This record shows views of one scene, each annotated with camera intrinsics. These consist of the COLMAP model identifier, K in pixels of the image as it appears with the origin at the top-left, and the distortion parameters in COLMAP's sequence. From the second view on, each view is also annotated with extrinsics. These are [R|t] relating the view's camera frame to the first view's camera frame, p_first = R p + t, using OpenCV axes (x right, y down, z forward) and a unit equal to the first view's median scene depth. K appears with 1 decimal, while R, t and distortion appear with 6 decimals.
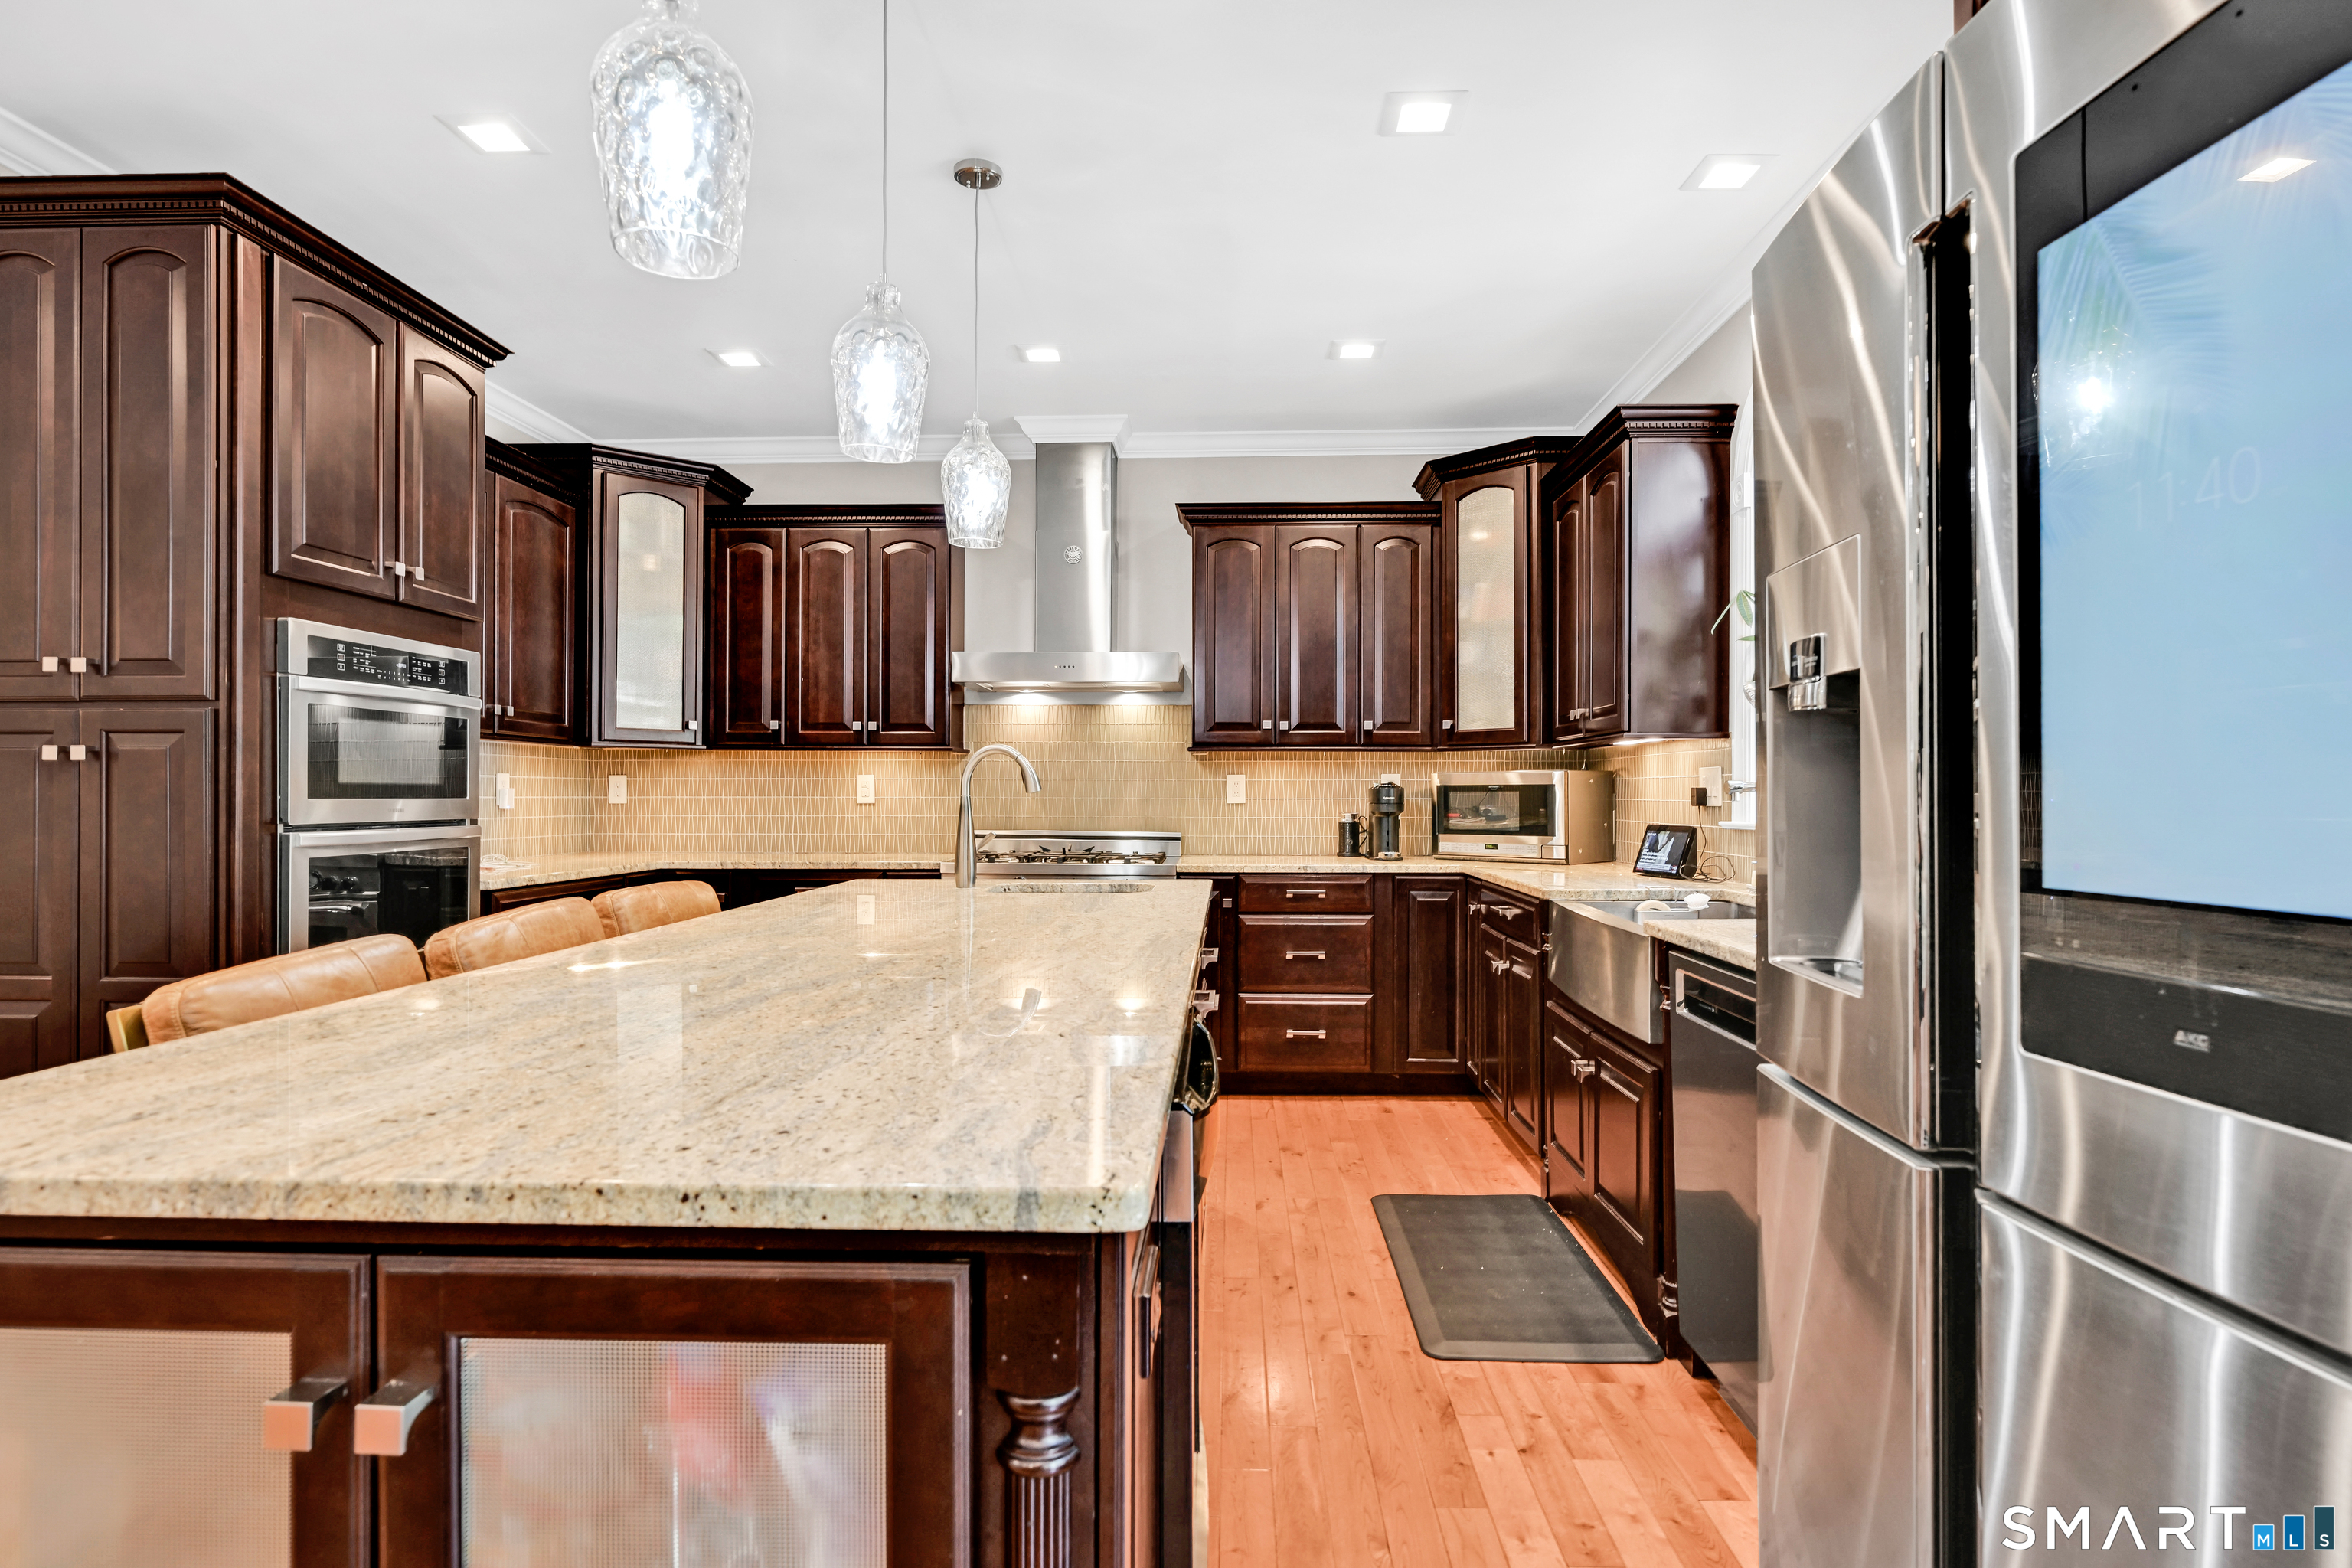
lens RADIAL K [[1219.0, 0, 1182.8], [0, 1219.0, 790.0], [0, 0, 1]] dist [-0.004242, -0.000437]
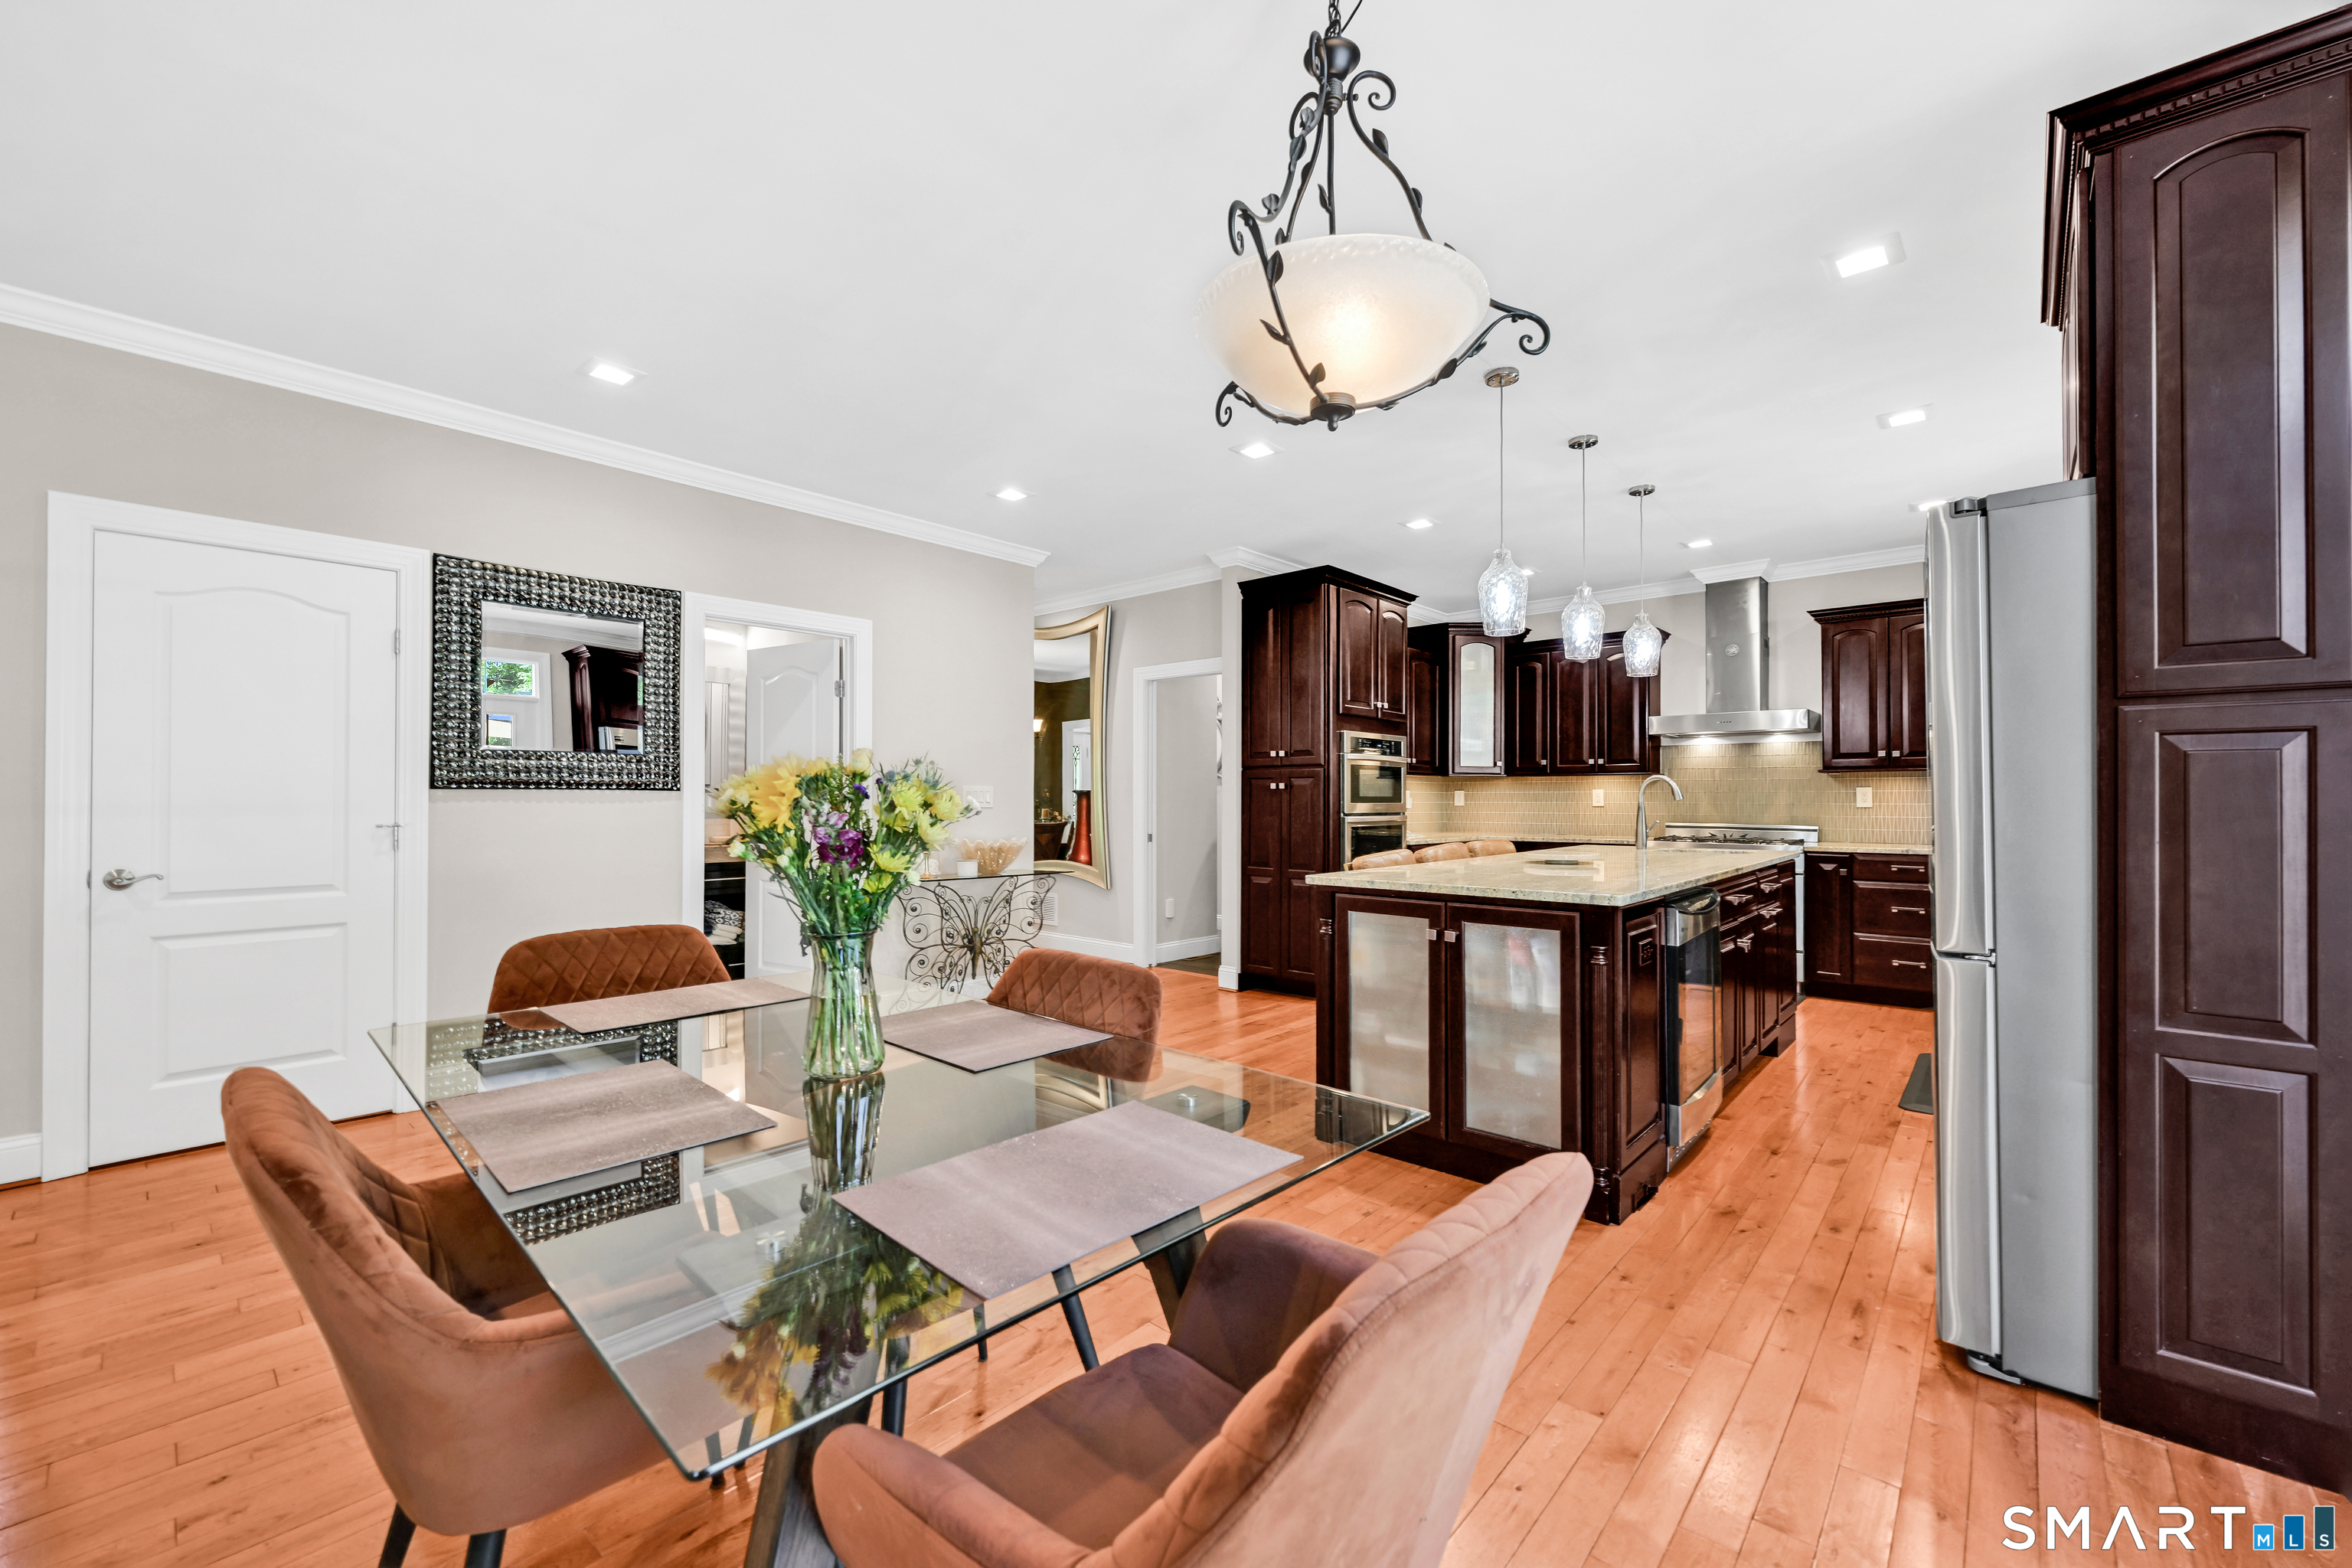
lens RADIAL K [[932.9, 0, 1190.5], [0, 932.9, 790.8], [0, 0, 1]] dist [-0.006657, 0.001837]
pose [[0.769383, -0.006561, -0.638754, 0.178255], [0.002306, 0.999969, -0.007494, -0.002798], [0.638784, 0.004293, 0.769374, -0.491315]]
